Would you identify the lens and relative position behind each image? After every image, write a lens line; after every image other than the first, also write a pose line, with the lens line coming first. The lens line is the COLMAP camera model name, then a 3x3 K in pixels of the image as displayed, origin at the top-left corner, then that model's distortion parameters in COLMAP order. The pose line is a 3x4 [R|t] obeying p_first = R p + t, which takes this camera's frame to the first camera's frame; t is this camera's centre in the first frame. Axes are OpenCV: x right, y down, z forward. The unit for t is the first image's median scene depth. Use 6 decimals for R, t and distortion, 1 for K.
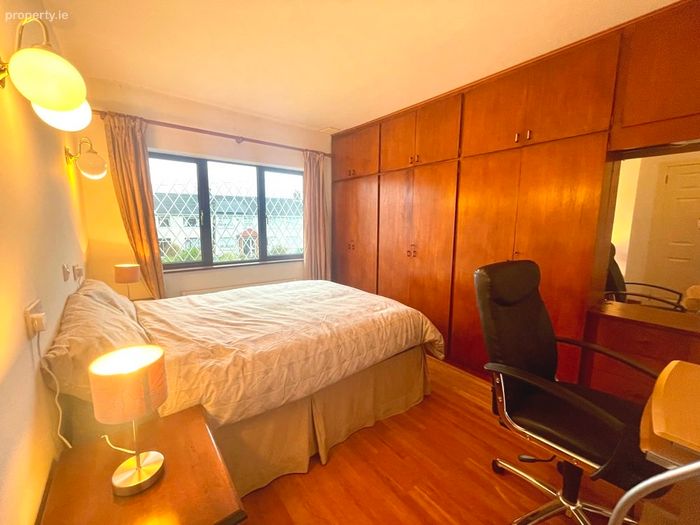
lens RADIAL K [[282.7, 0, 350.3], [0, 282.7, 260.2], [0, 0, 1]] dist [-0.009934, -0.000116]
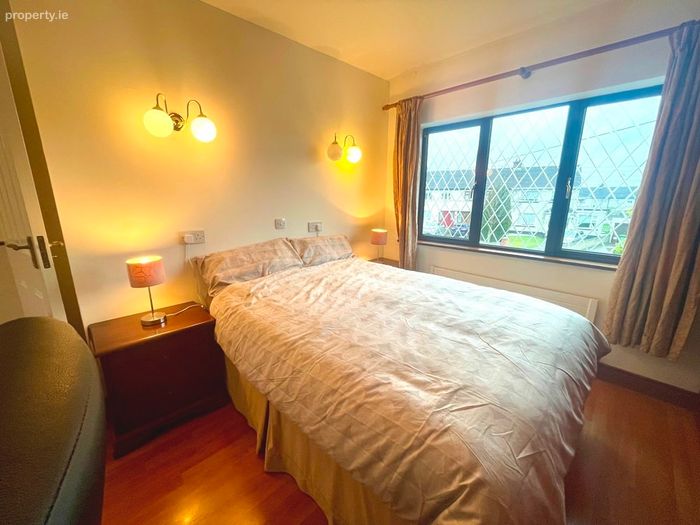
lens RADIAL K [[282.7, 0, 348.8], [0, 282.7, 264.9], [0, 0, 1]] dist [-0.009934, -0.000116]
pose [[0.107977, 0.223459, -0.968714, 0.457715], [-0.137853, 0.968363, 0.208012, -0.080680], [0.984549, 0.111079, 0.135365, 0.756815]]
